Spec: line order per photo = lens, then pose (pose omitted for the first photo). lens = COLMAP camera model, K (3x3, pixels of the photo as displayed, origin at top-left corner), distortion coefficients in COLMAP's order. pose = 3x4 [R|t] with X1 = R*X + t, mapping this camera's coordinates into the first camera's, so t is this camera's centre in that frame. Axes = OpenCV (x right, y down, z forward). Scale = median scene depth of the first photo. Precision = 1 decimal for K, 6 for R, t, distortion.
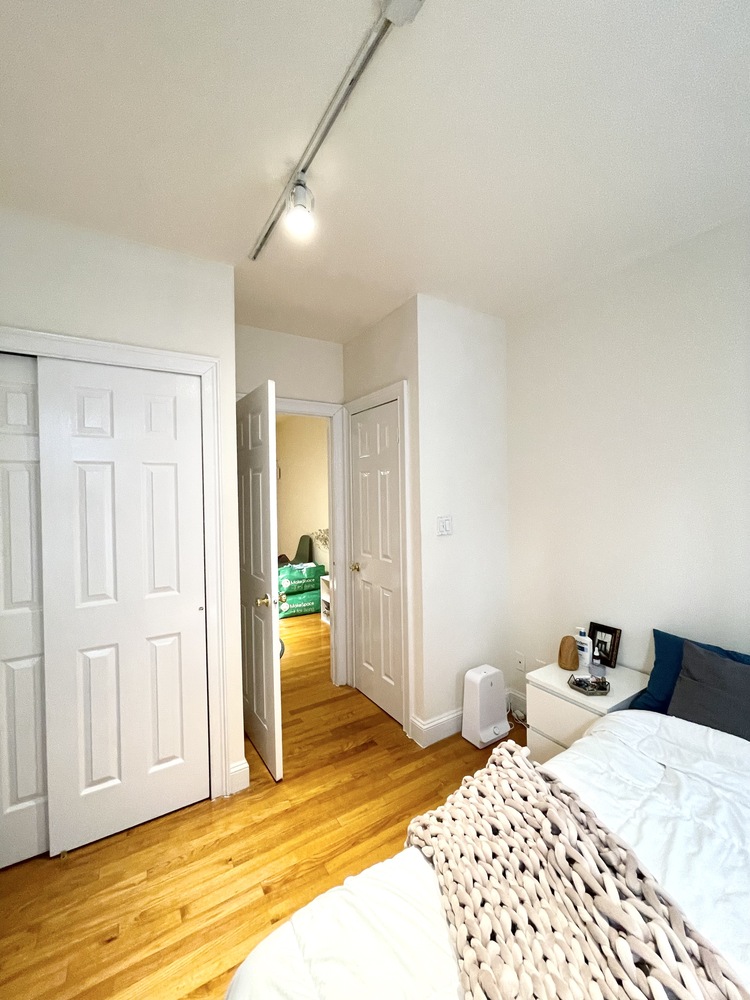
lens RADIAL K [[403.5, 0, 371.5], [0, 403.5, 494.4], [0, 0, 1]] dist [-0.002117, -0.000152]
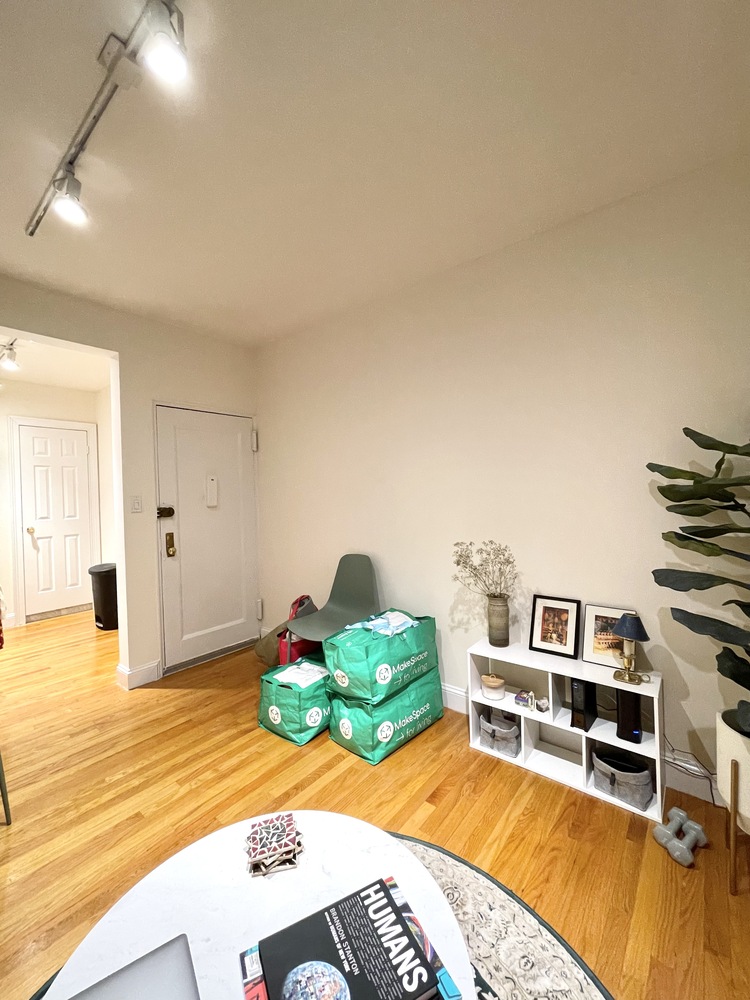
lens RADIAL K [[403.5, 0, 374.5], [0, 403.5, 494.8], [0, 0, 1]] dist [-0.002117, -0.000152]
pose [[0.943311, -0.015371, 0.331554, -0.353628], [0.020212, 0.999733, -0.011157, 0.035540], [-0.331294, 0.017226, 0.943370, 0.589971]]
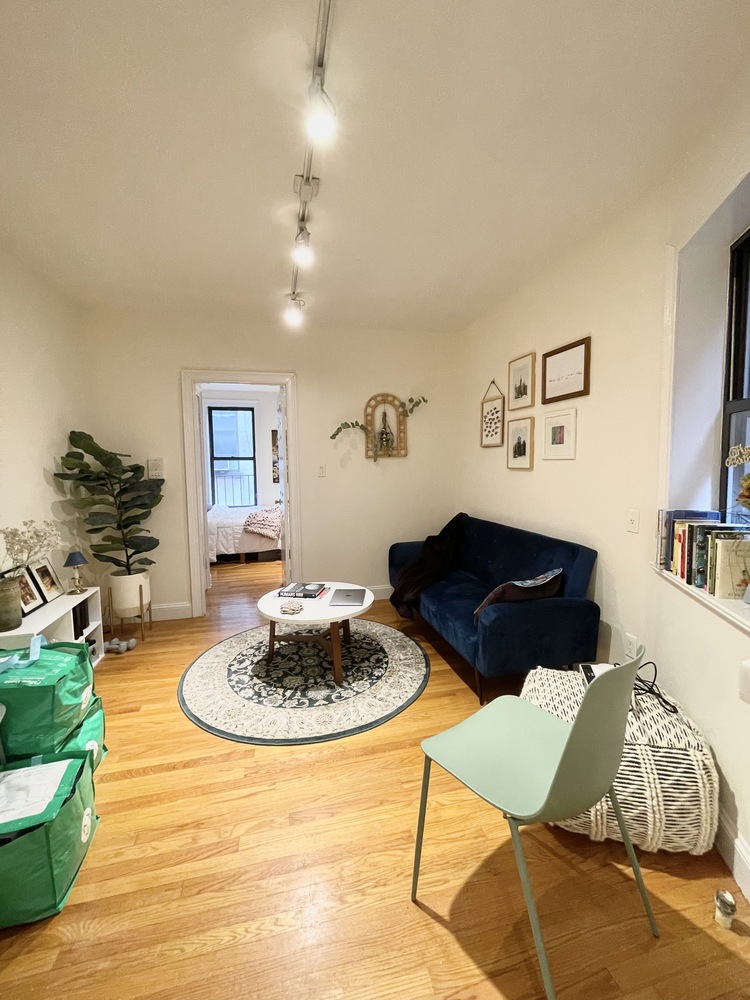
lens RADIAL K [[403.5, 0, 375.3], [0, 403.5, 494.0], [0, 0, 1]] dist [-0.002117, -0.000152]
pose [[-0.954064, 0.002904, 0.299588, -0.591114], [0.029547, 0.995990, 0.084442, 0.026571], [-0.298141, 0.089415, -0.950325, 1.246168]]
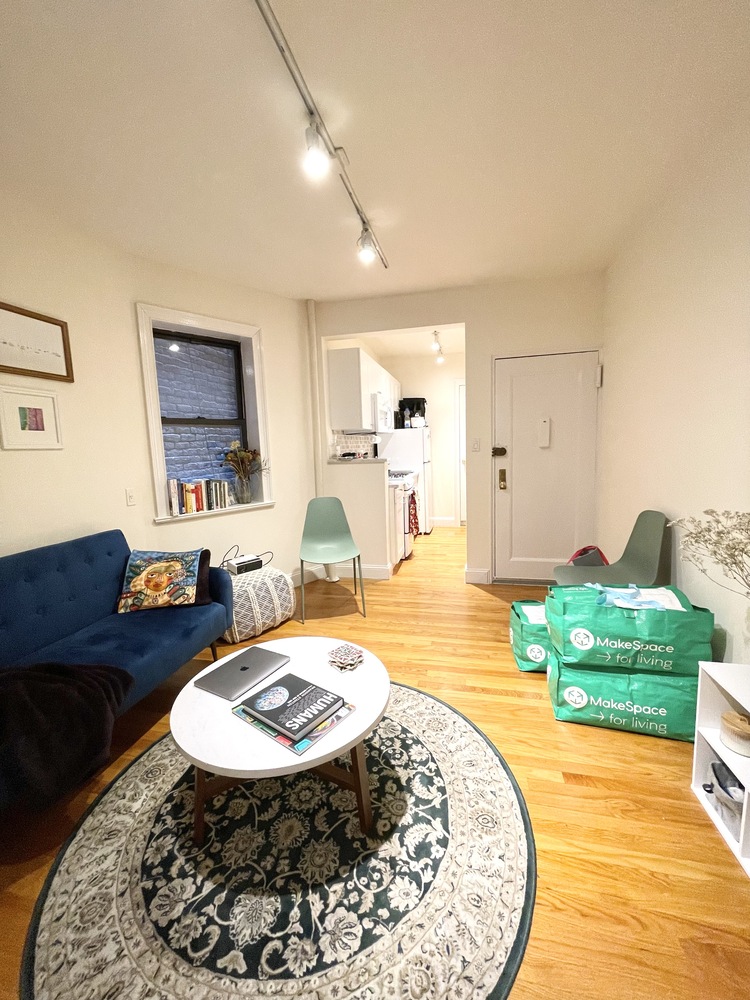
lens RADIAL K [[403.5, 0, 374.4], [0, 403.5, 495.0], [0, 0, 1]] dist [-0.002117, -0.000152]
pose [[0.713569, 0.073745, -0.696693, -0.094731], [0.014896, 0.992623, 0.120326, 0.035334], [0.700427, -0.096239, 0.707206, 0.595669]]
